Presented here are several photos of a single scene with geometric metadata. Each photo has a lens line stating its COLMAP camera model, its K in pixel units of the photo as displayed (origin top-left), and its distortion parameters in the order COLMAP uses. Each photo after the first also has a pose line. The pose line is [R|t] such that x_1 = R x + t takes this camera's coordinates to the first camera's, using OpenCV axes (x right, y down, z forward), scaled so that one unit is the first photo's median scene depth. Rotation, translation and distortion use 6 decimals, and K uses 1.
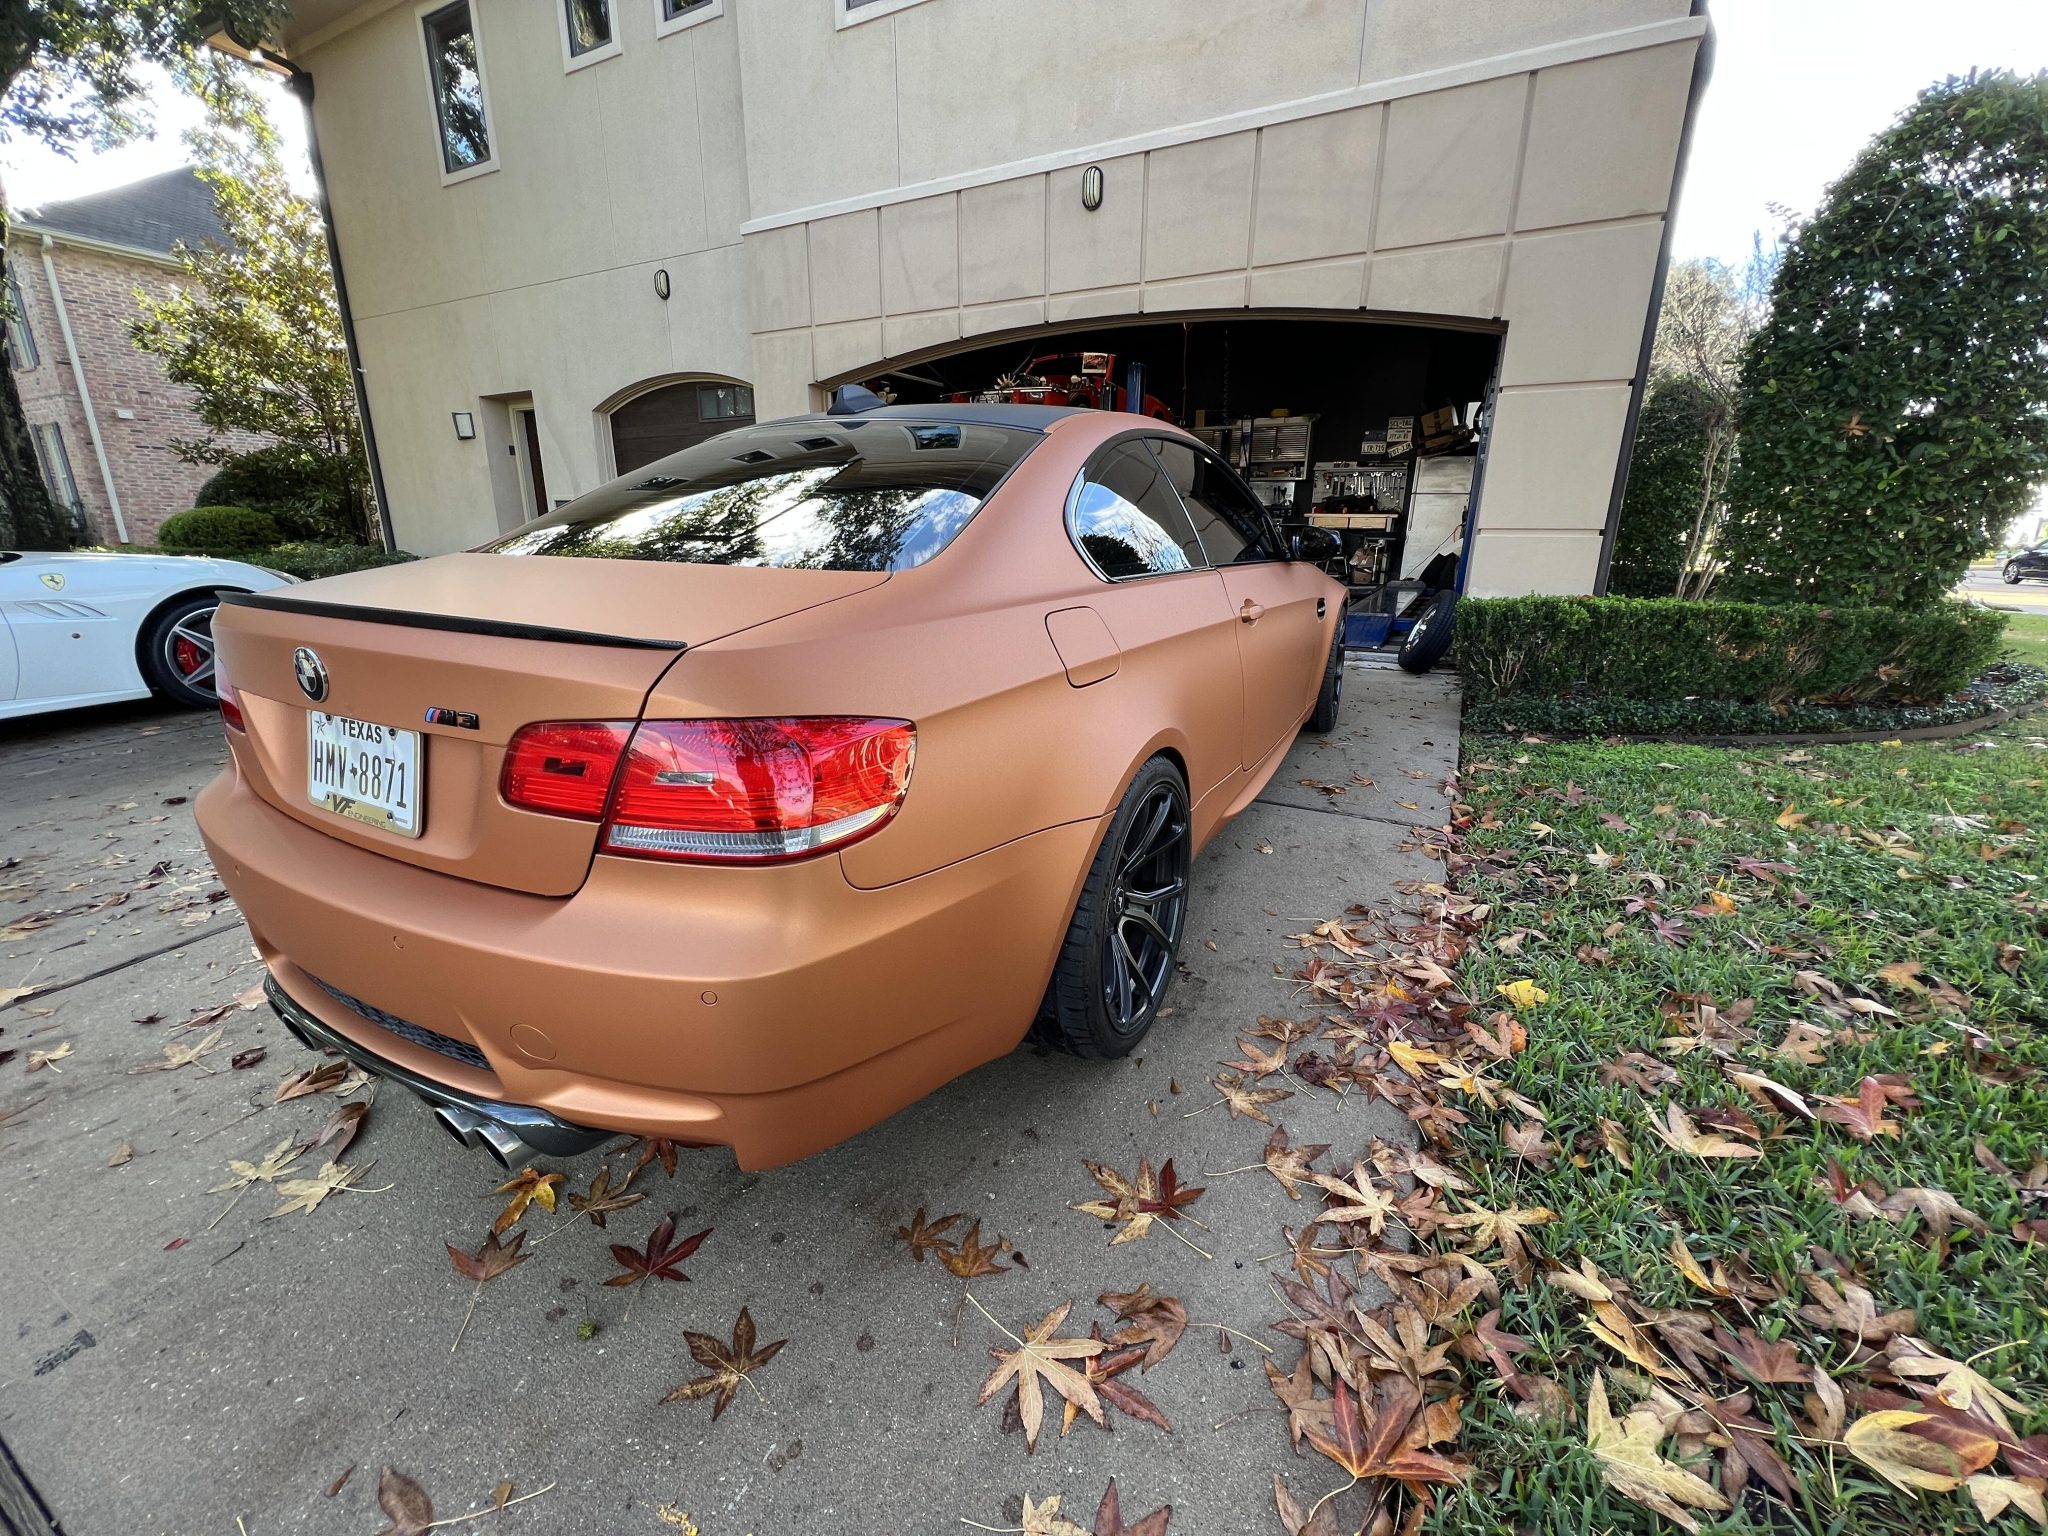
lens RADIAL K [[820.0, 0, 1021.4], [0, 820.0, 761.3], [0, 0, 1]] dist [-0.001028, -0.000231]
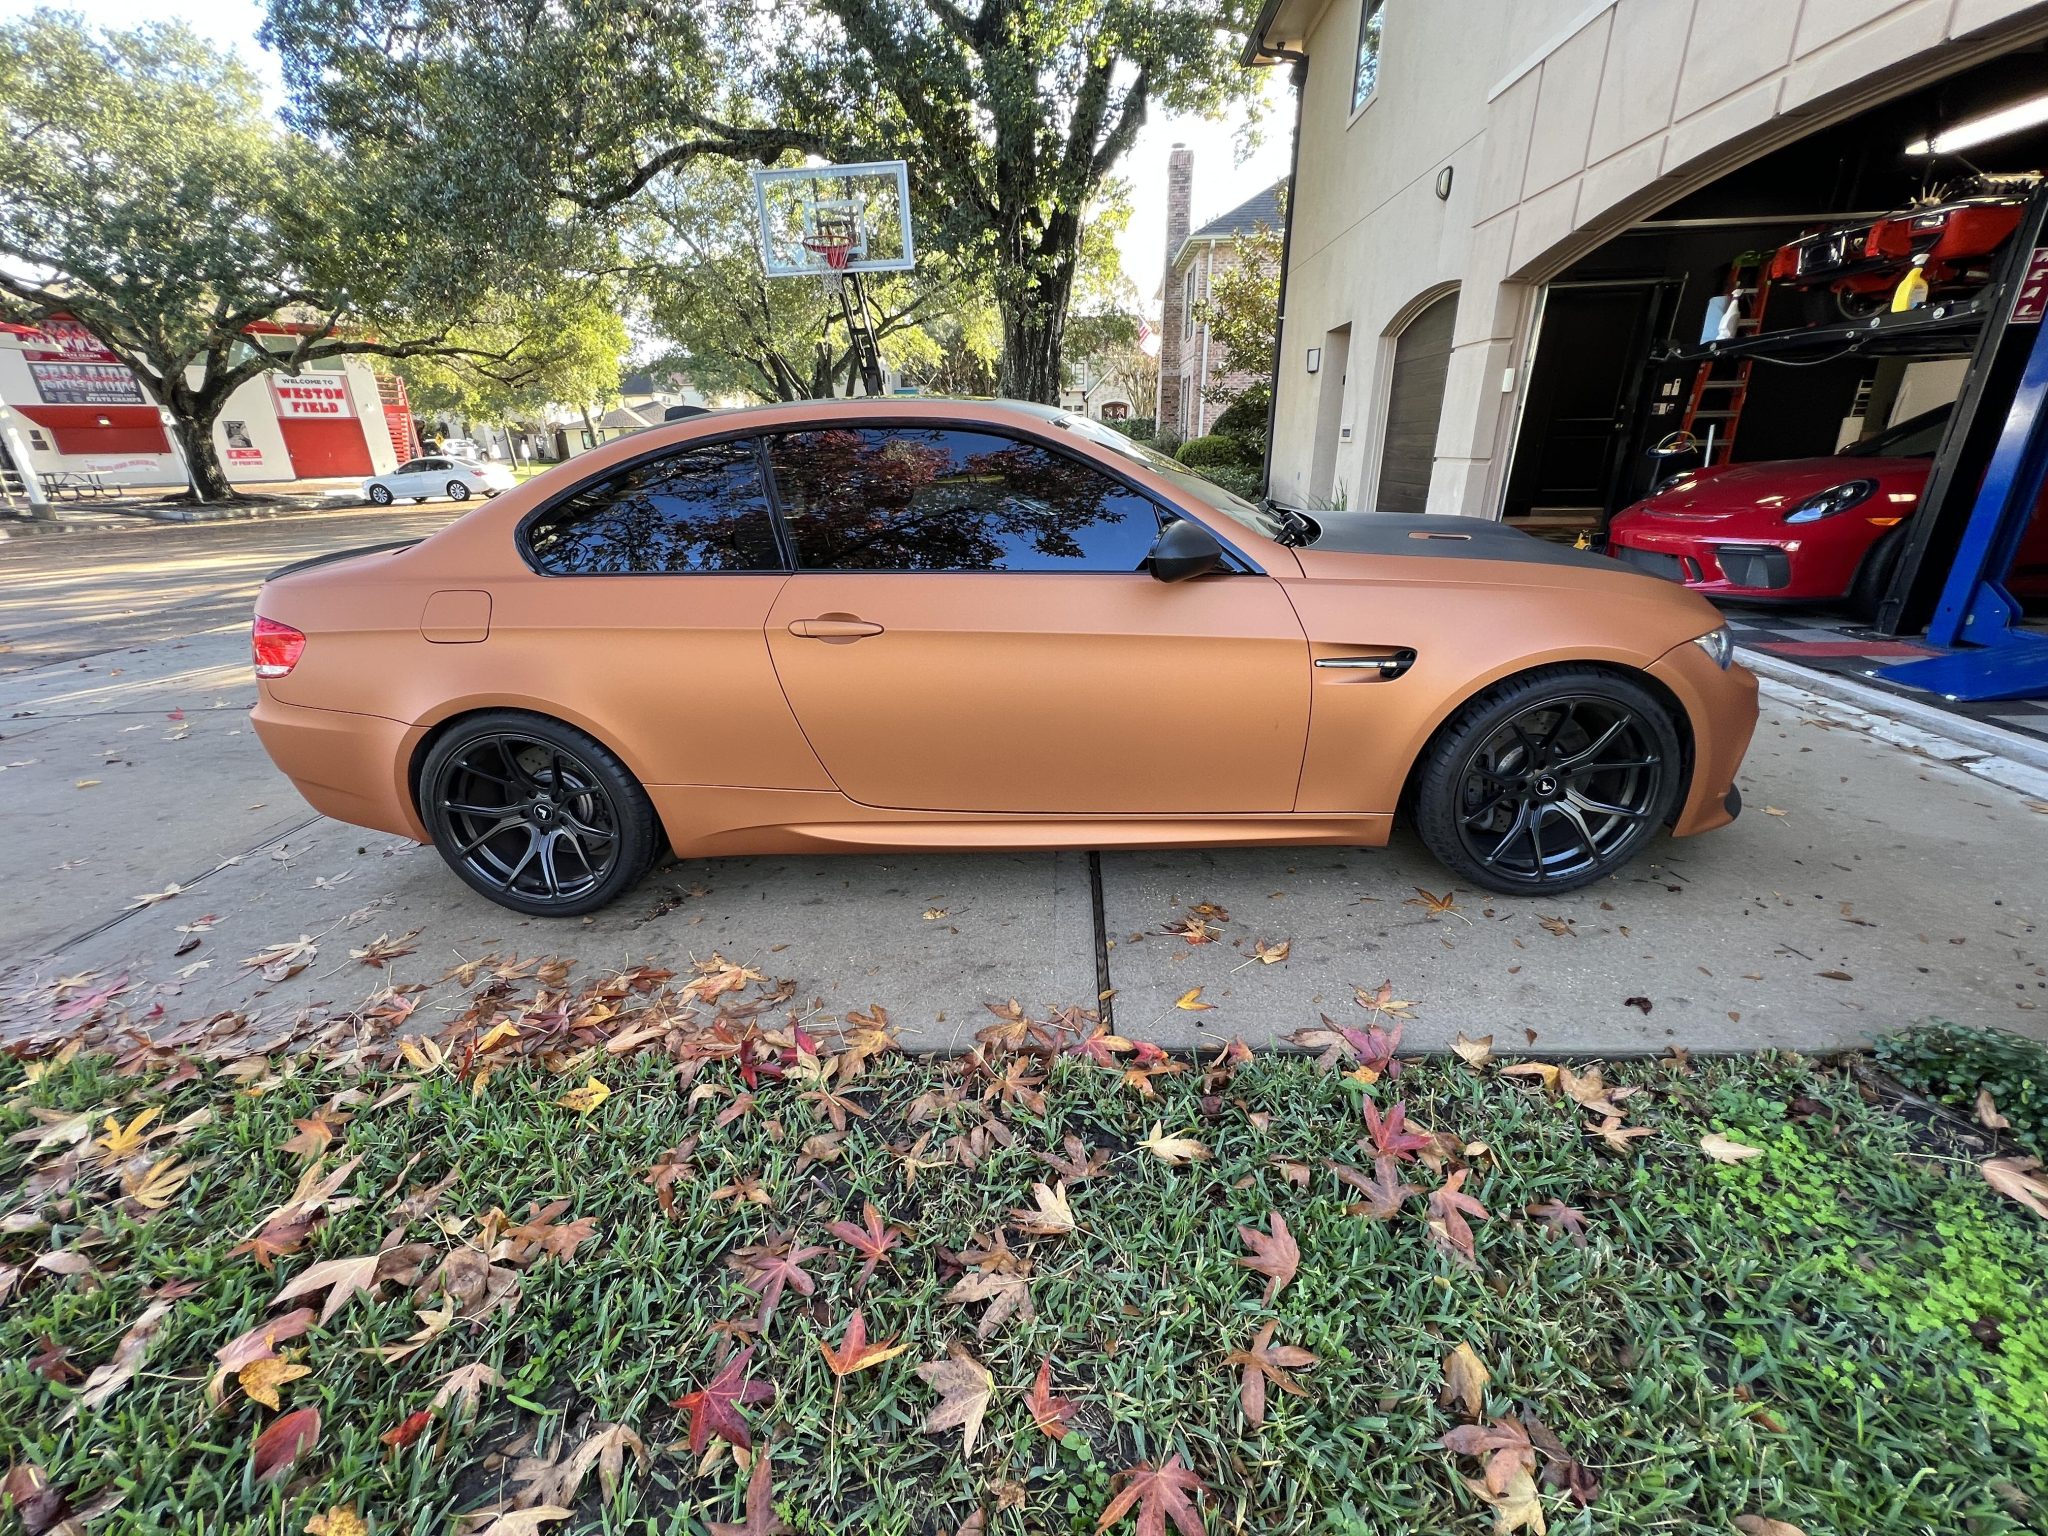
lens RADIAL K [[820.0, 0, 1021.4], [0, 820.0, 761.3], [0, 0, 1]] dist [-0.001028, -0.000231]
pose [[0.422282, 0.316305, -0.849488, 0.529018], [-0.228232, 0.944053, 0.238062, -0.138301], [0.877262, 0.093351, 0.470847, 0.352452]]
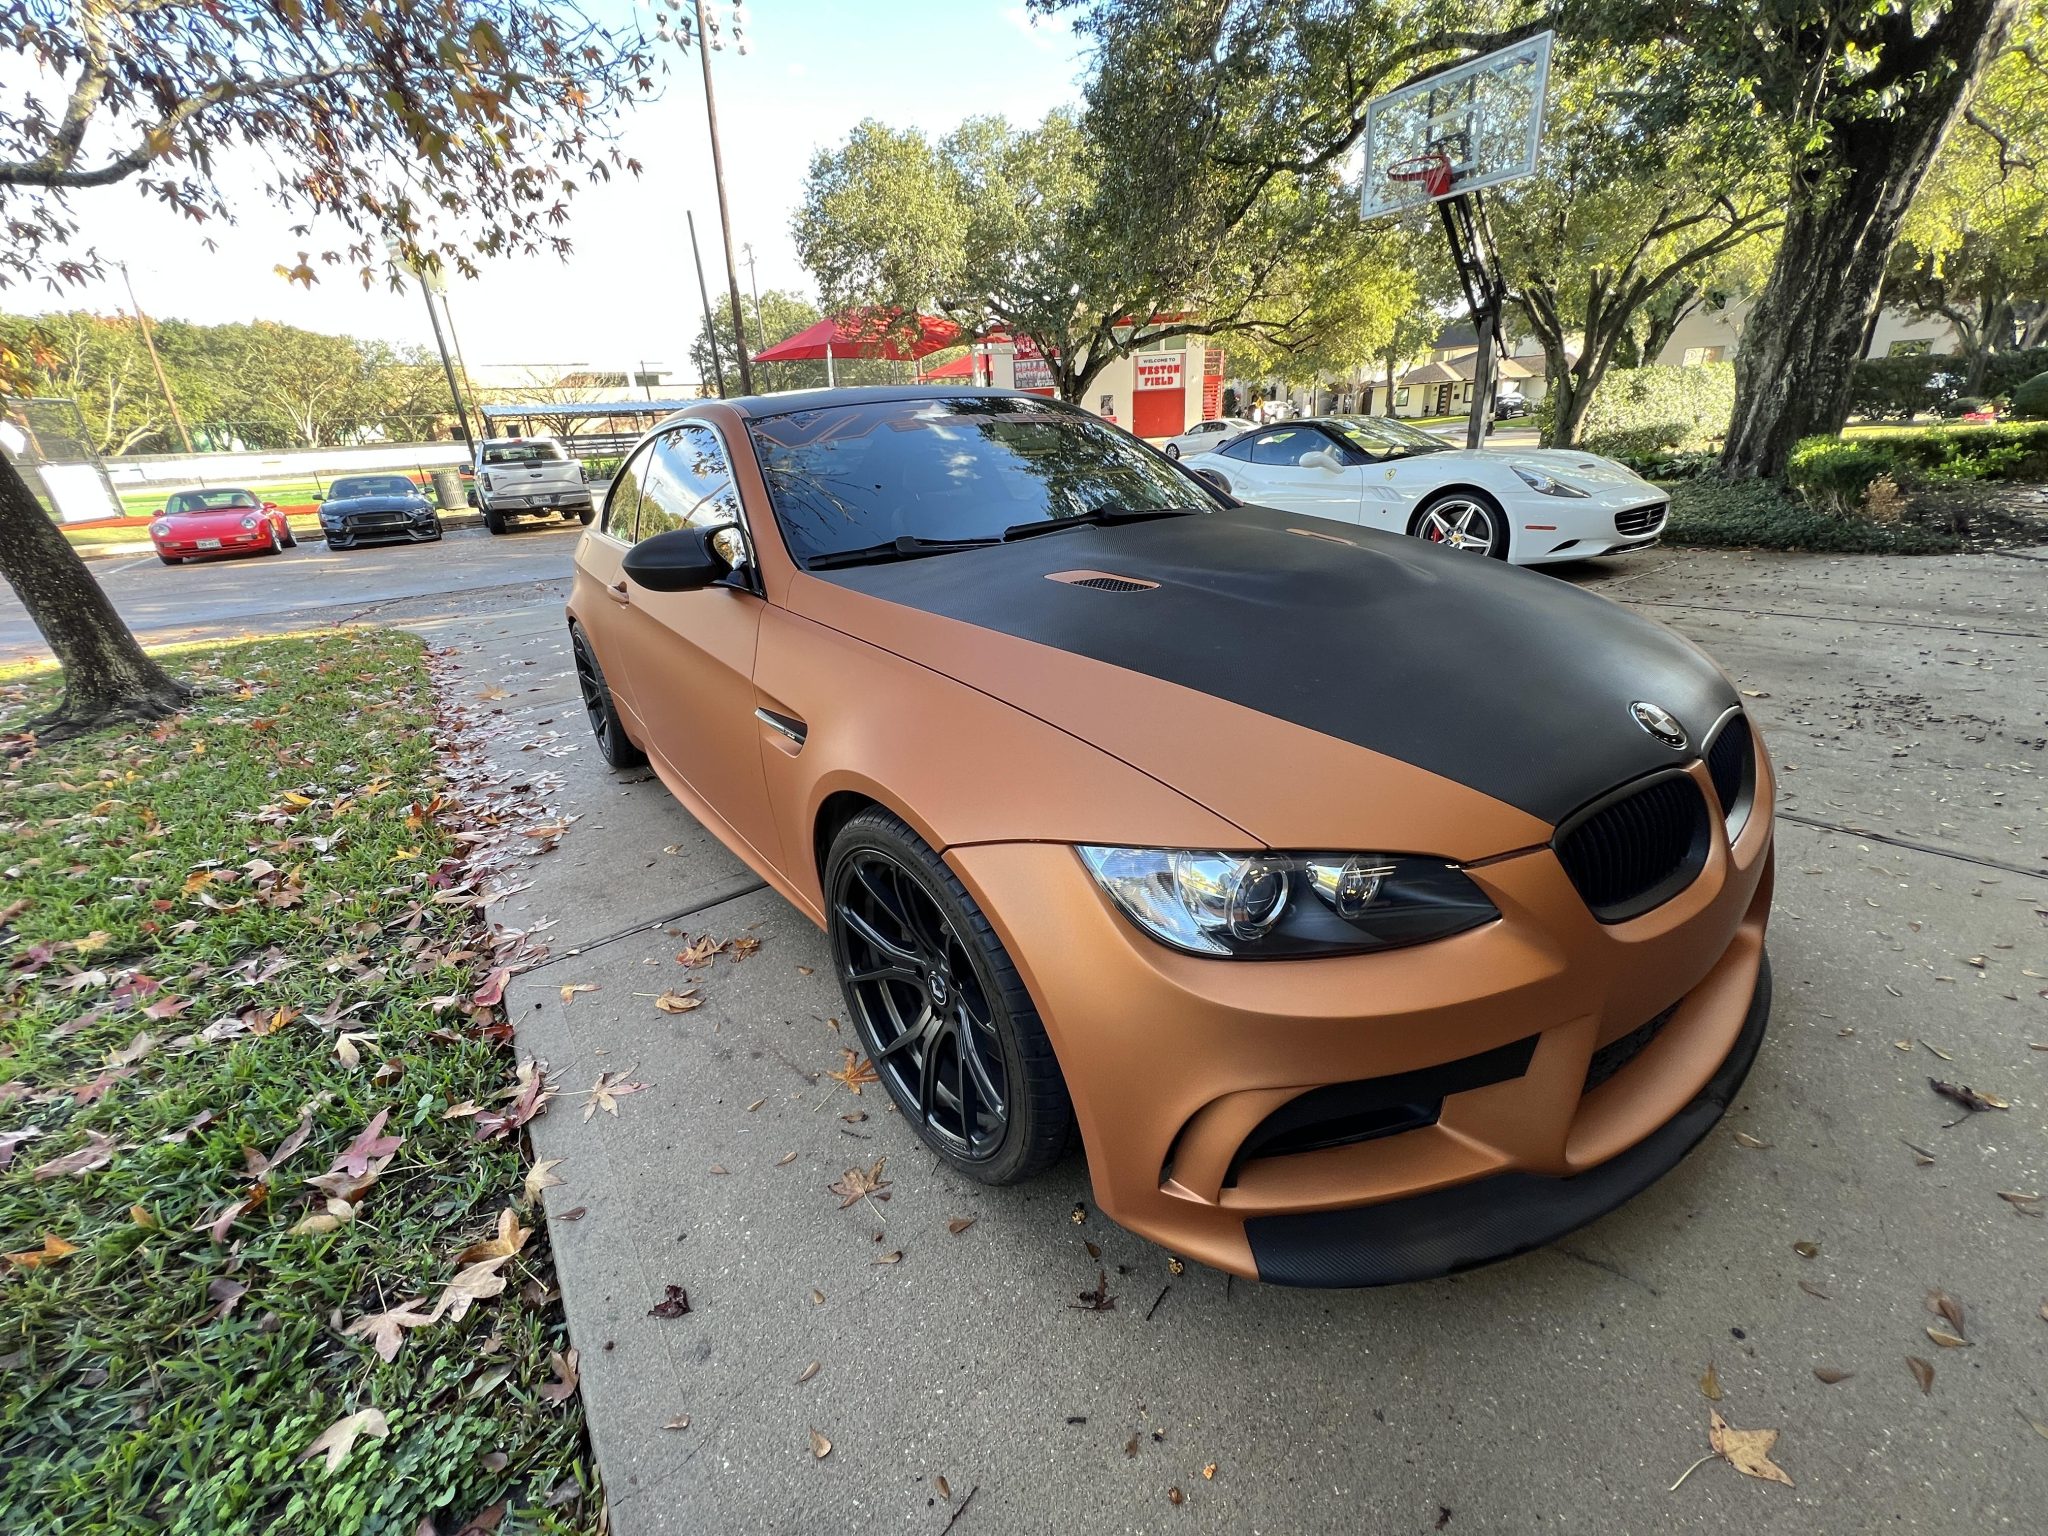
lens RADIAL K [[820.0, 0, 1021.4], [0, 820.0, 761.3], [0, 0, 1]] dist [-0.001028, -0.000231]
pose [[-0.431125, 0.354158, -0.829881, 0.472800], [-0.202678, 0.858233, 0.471549, -0.278796], [0.879234, 0.371496, -0.298226, 0.851975]]
